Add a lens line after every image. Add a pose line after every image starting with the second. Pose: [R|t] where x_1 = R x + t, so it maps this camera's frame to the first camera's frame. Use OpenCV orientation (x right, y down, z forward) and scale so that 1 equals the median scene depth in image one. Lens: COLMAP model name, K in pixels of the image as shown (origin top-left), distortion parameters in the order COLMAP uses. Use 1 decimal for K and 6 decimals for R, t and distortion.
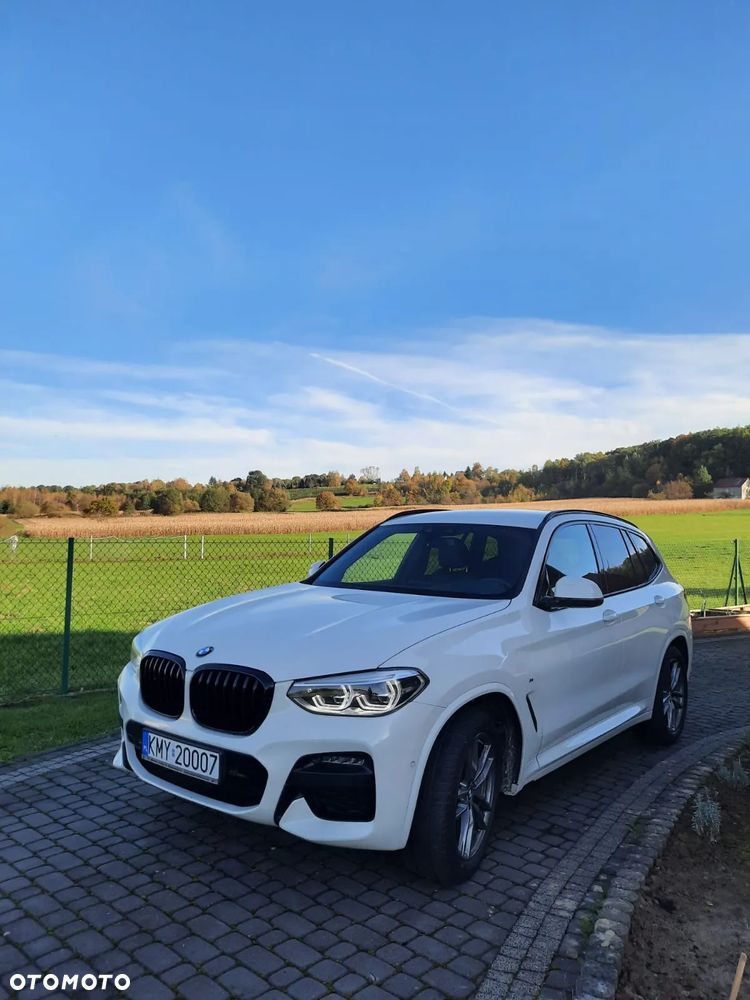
lens RADIAL K [[735.7, 0, 375.7], [0, 735.7, 512.5], [0, 0, 1]] dist [0.059816, -0.058394]
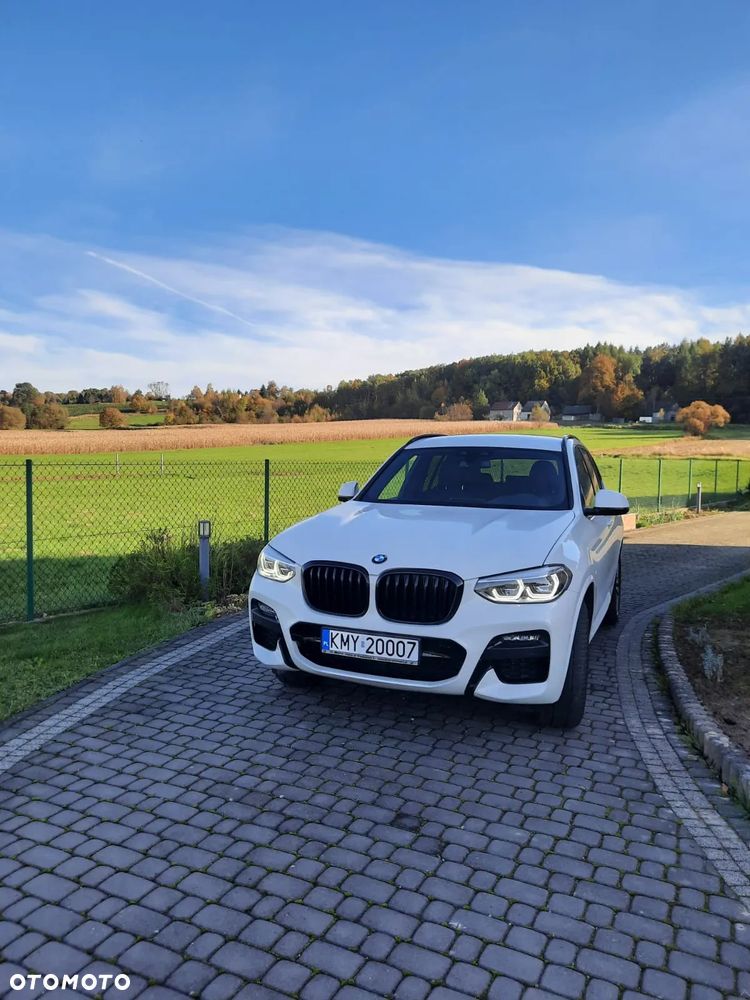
lens RADIAL K [[735.7, 0, 378.9], [0, 735.7, 523.5], [0, 0, 1]] dist [0.059816, -0.058394]
pose [[0.960526, -0.028025, 0.276777, -0.533347], [-0.006200, 0.992509, 0.122013, -0.007641], [-0.278123, -0.118913, 0.953157, -0.088357]]
